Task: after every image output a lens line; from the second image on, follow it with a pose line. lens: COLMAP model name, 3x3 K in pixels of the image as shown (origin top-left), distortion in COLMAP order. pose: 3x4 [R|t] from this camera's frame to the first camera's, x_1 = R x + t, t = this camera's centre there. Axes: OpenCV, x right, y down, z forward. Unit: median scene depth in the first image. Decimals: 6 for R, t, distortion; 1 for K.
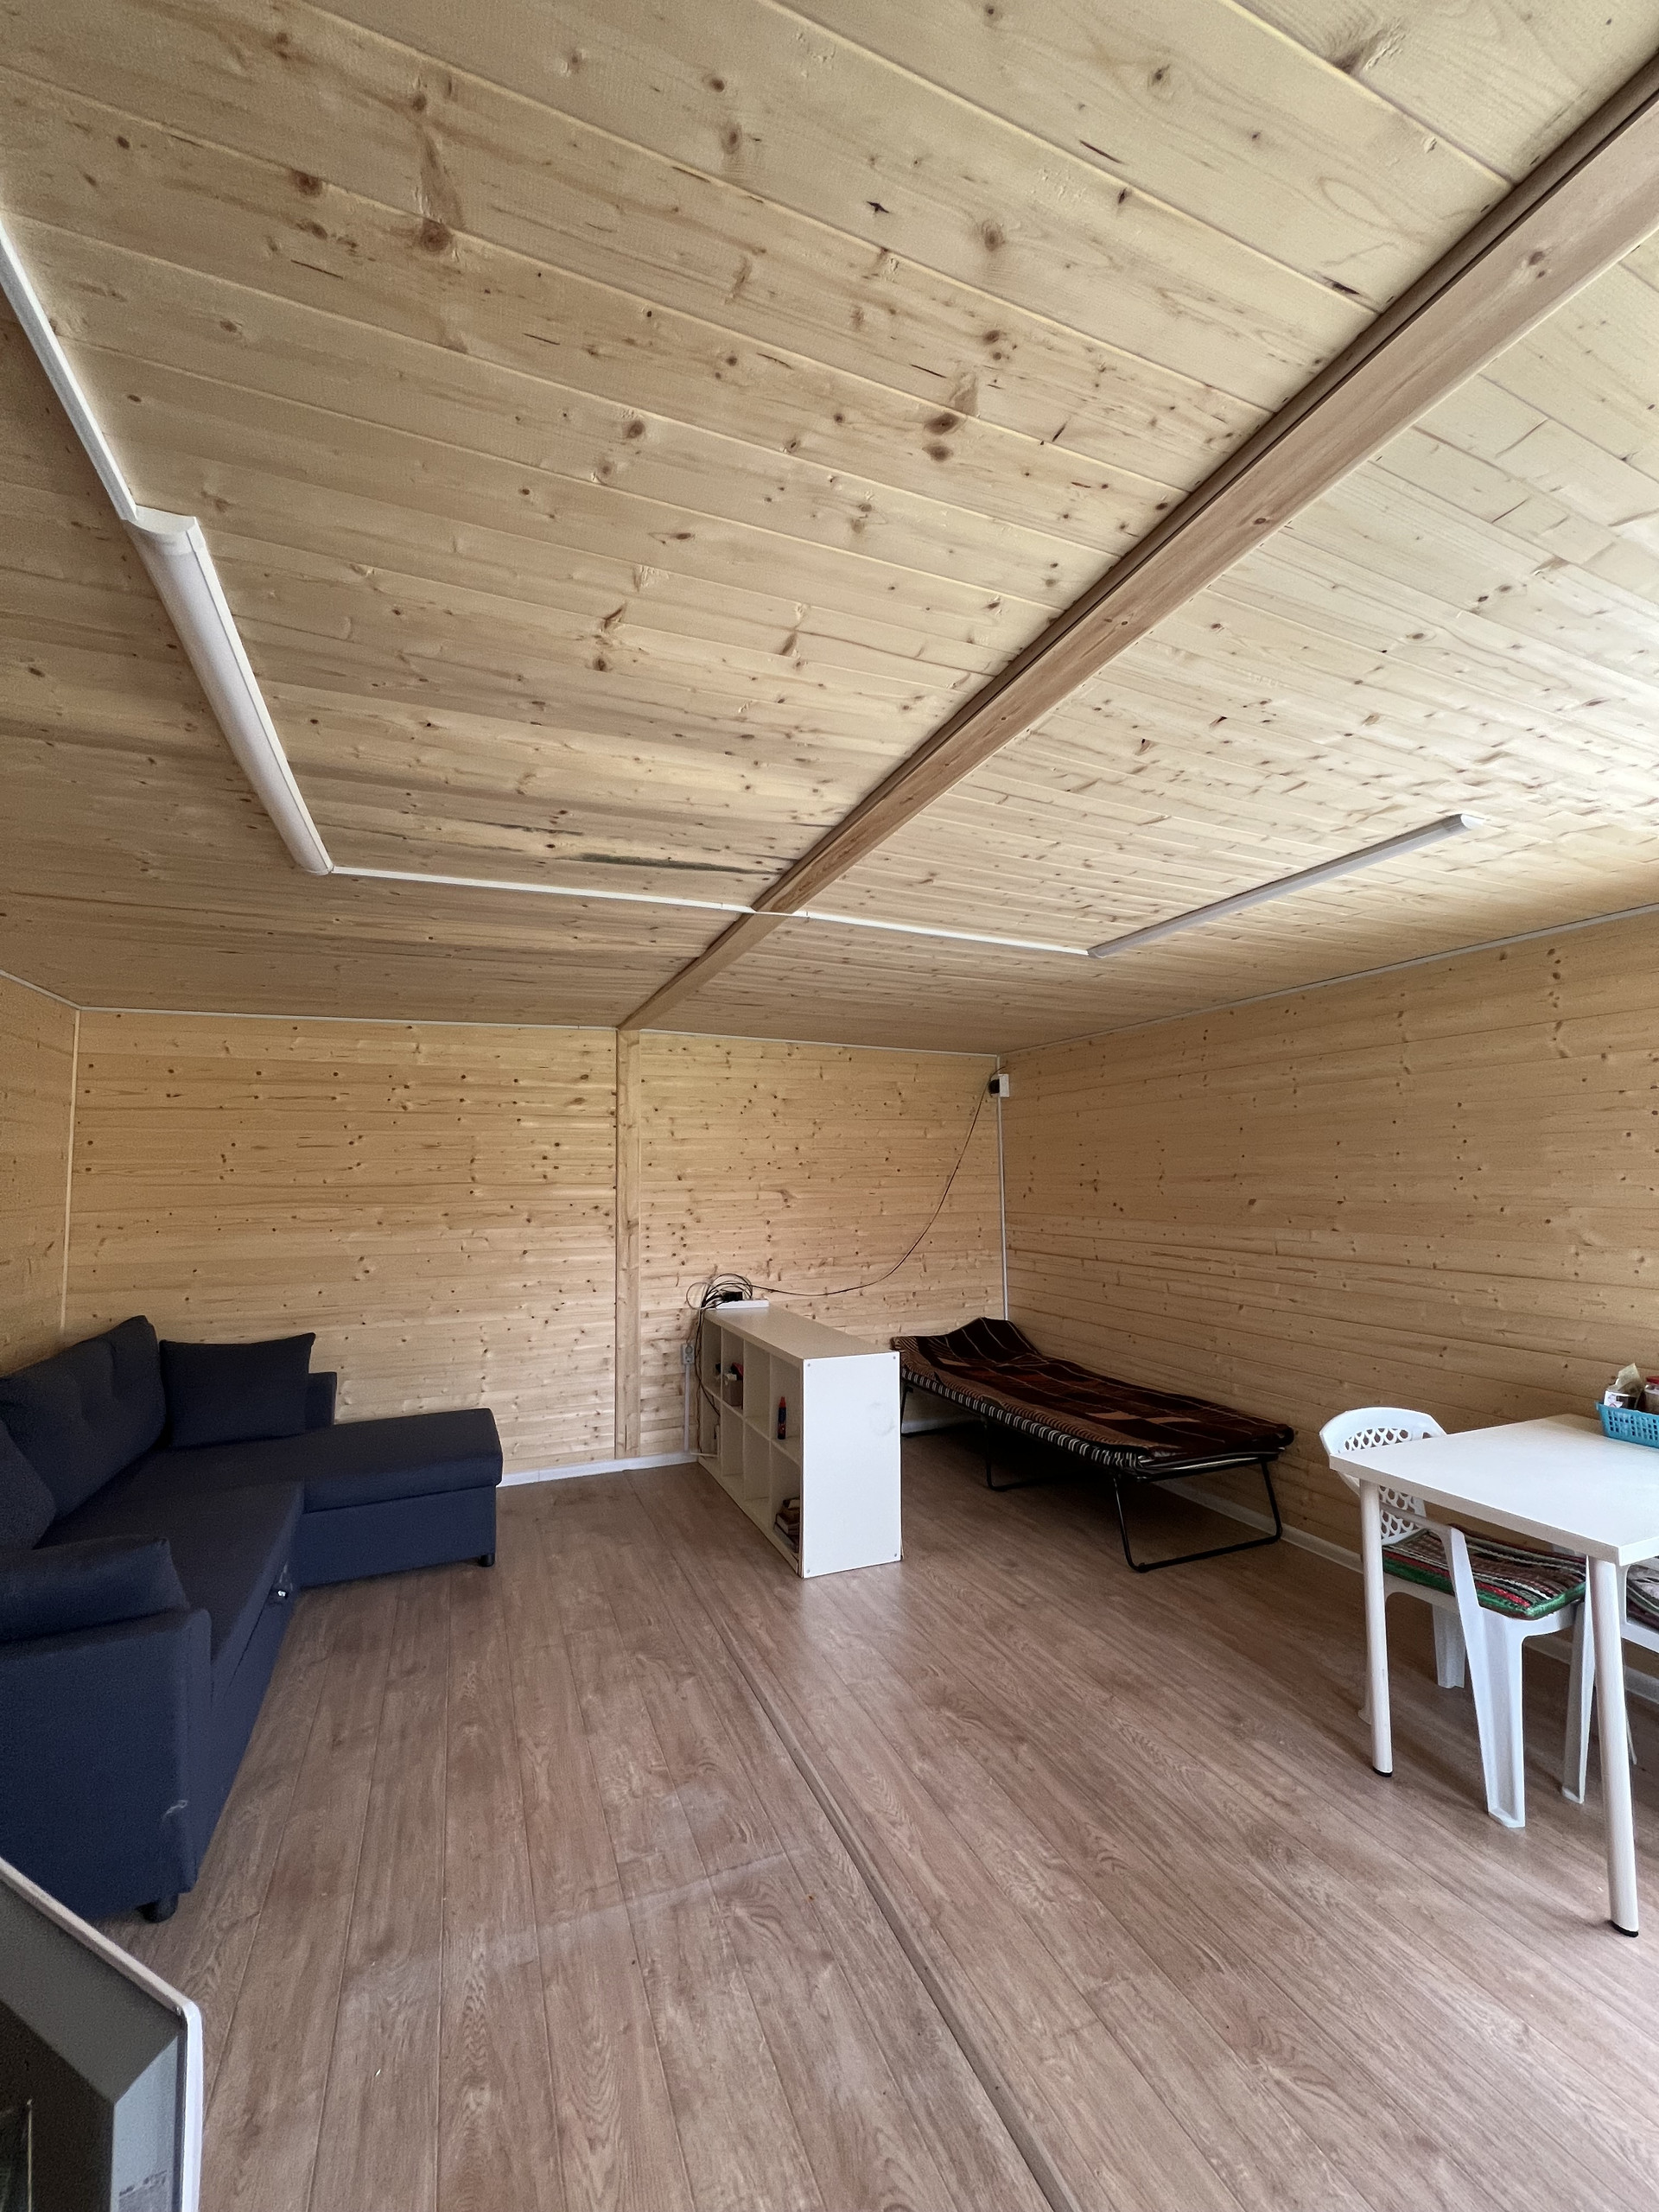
lens RADIAL K [[878.9, 0, 827.5], [0, 878.9, 1107.3], [0, 0, 1]] dist [-0.000395, 0.000050]
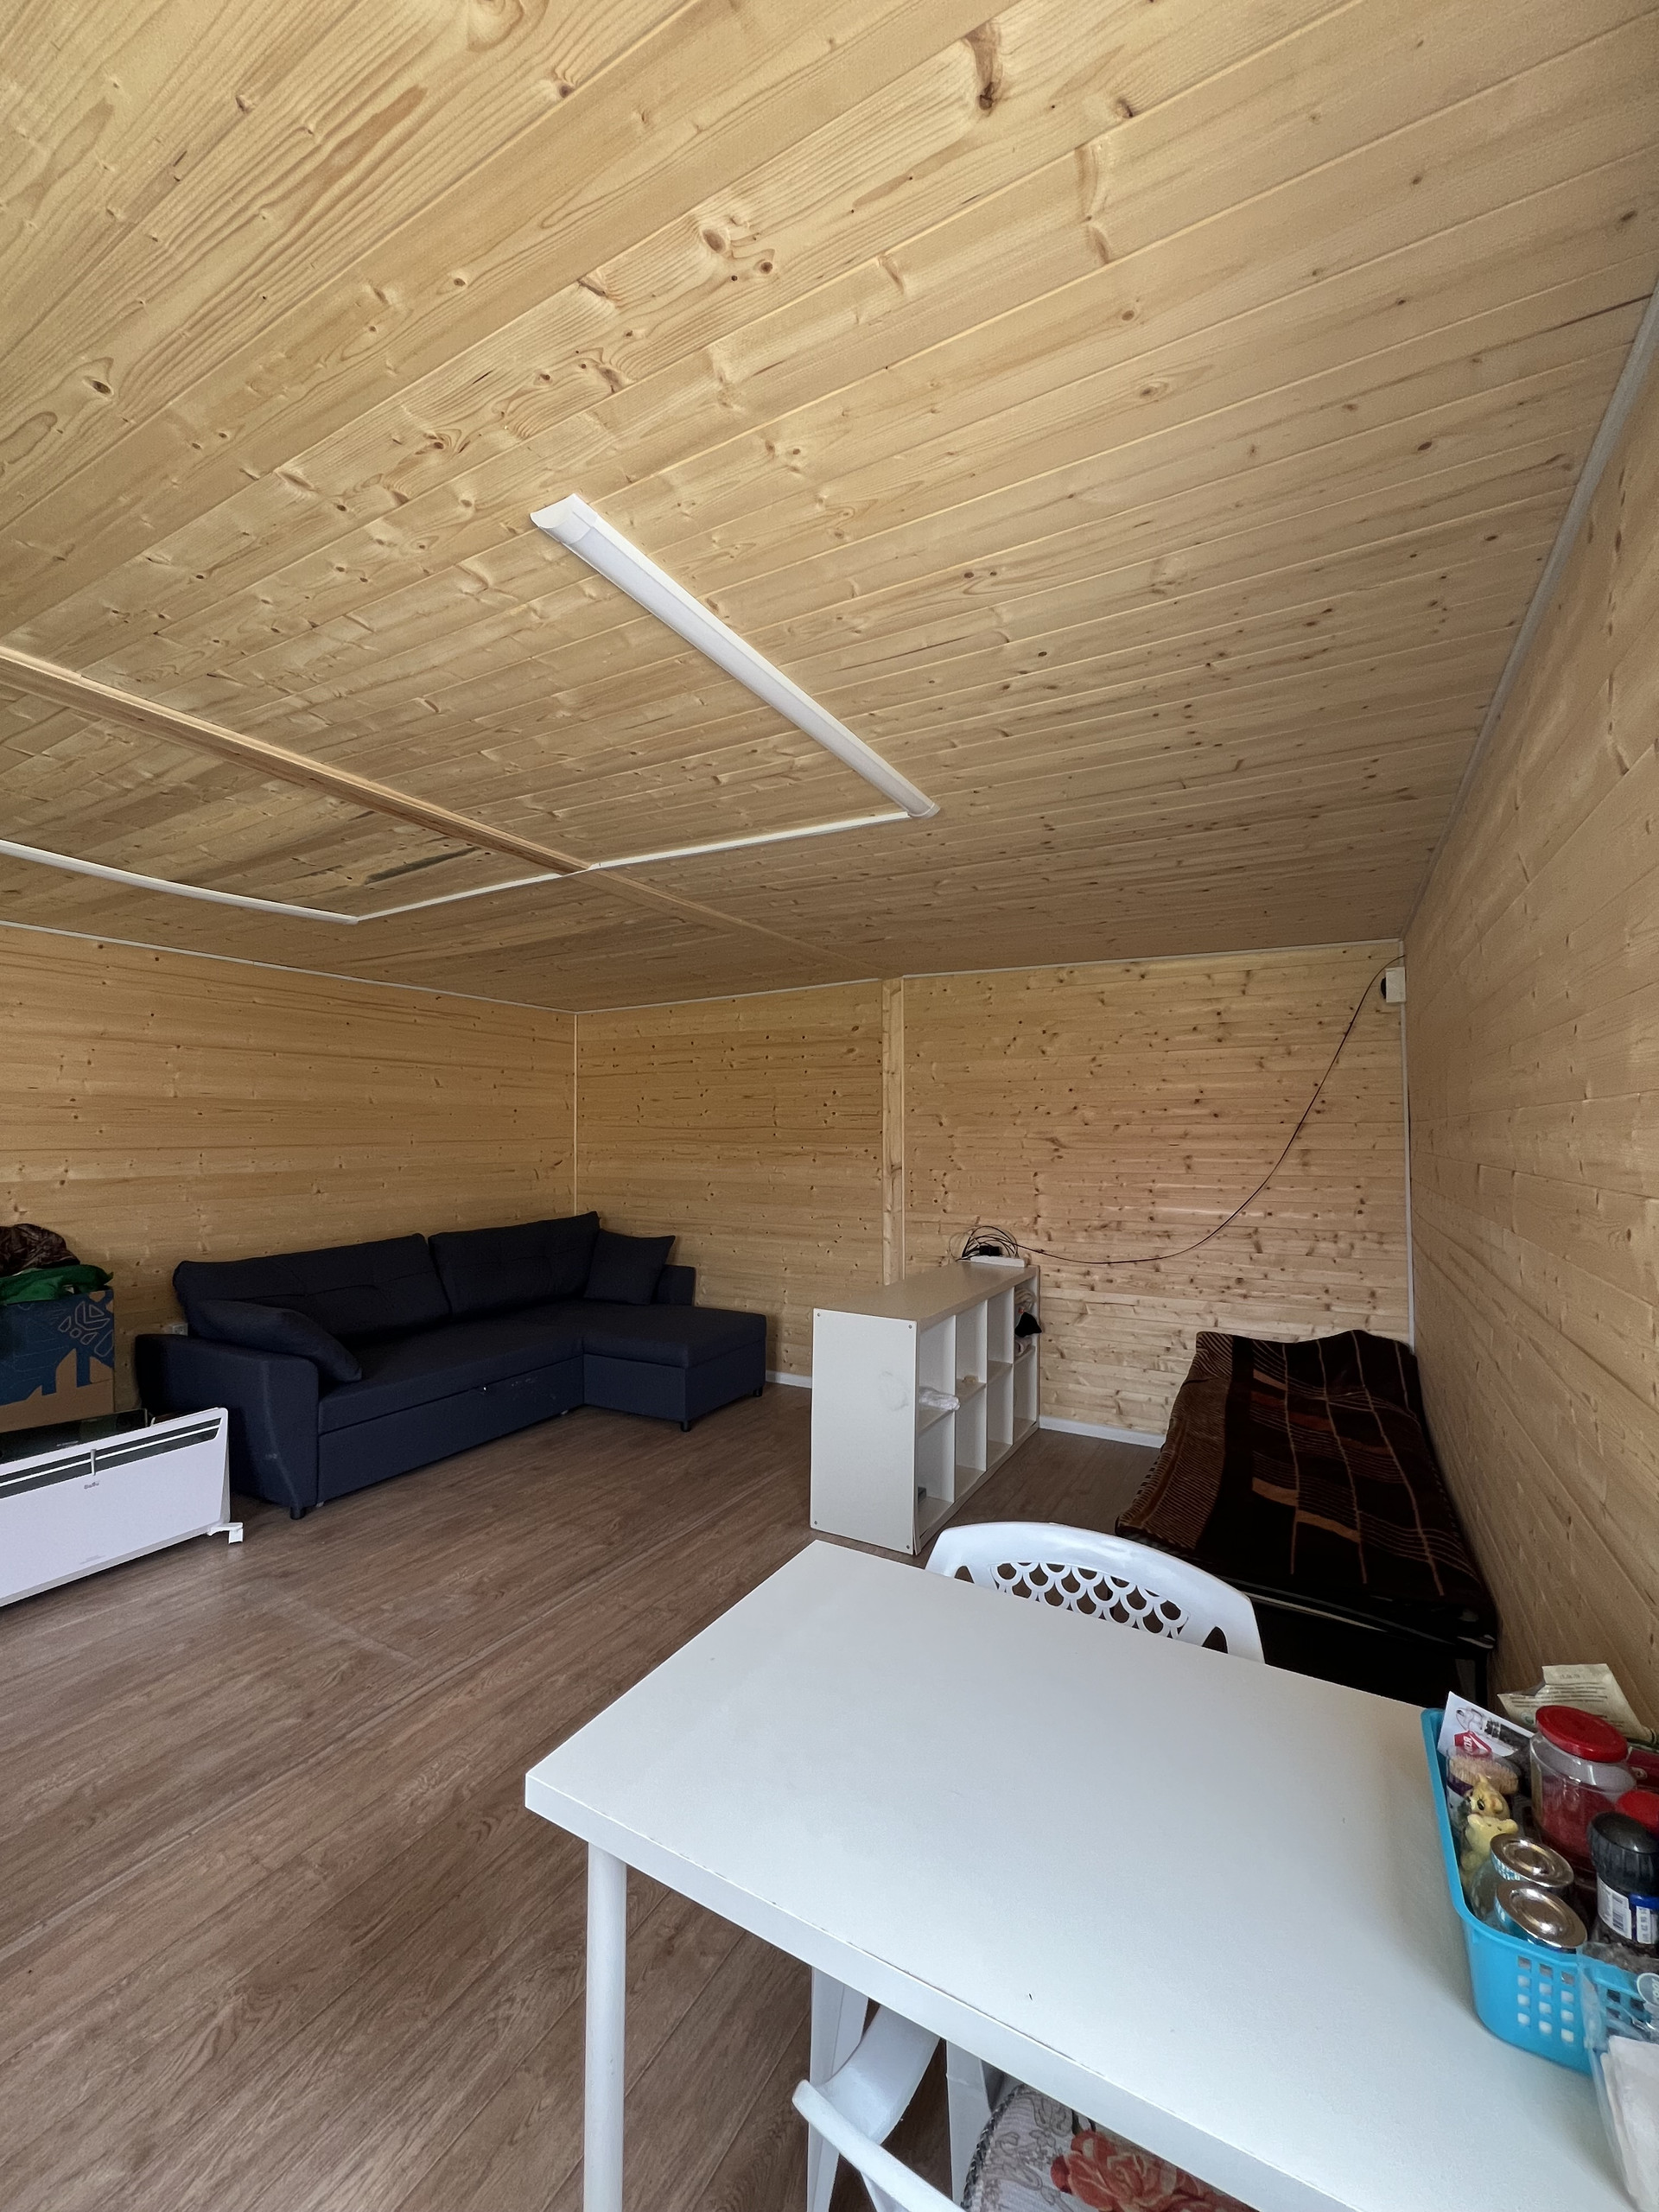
lens RADIAL K [[882.4, 0, 825.8], [0, 882.4, 1107.3], [0, 0, 1]] dist [0.000907, -0.000452]
pose [[0.613807, -0.011429, -0.789374, 1.065979], [0.053786, 0.998177, 0.027372, 0.057855], [0.787622, -0.059258, 0.613303, 0.608989]]
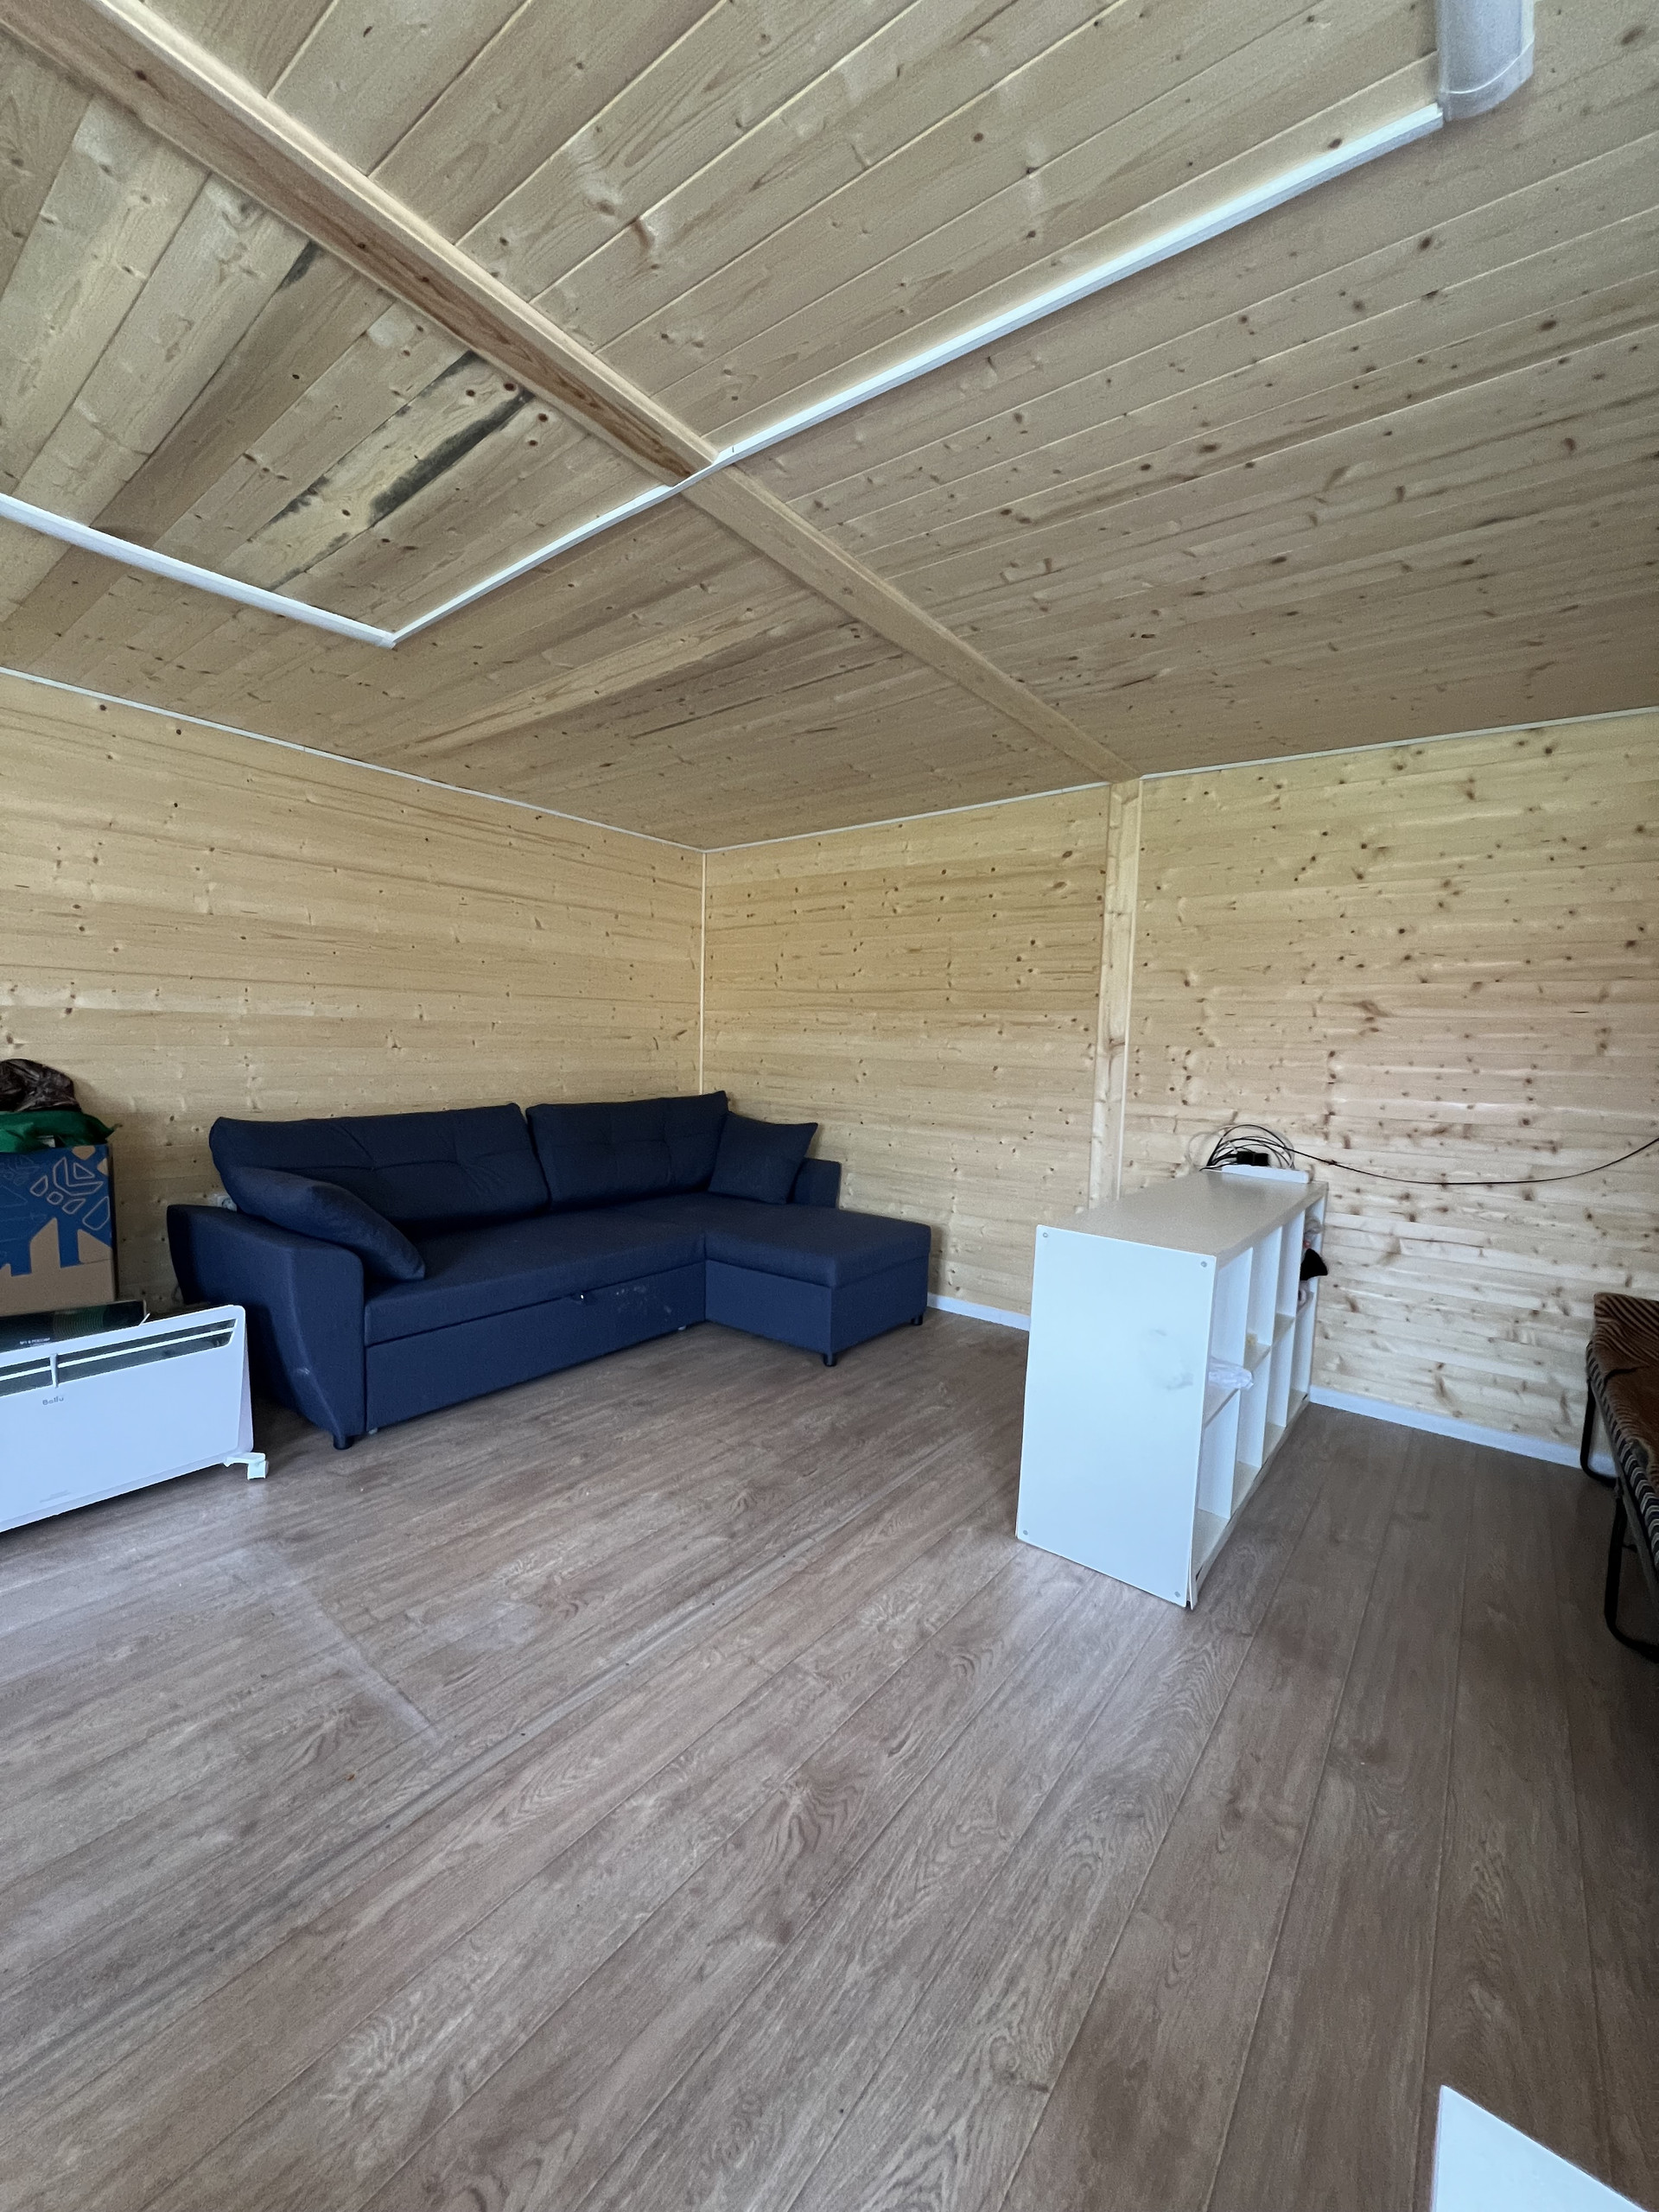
lens RADIAL K [[878.9, 0, 826.0], [0, 878.9, 1107.0], [0, 0, 1]] dist [-0.000395, 0.000050]
pose [[0.492748, 0.093531, -0.865131, 0.627987], [0.029730, 0.991817, 0.124161, 0.168245], [0.869664, -0.086901, 0.485935, 0.800401]]
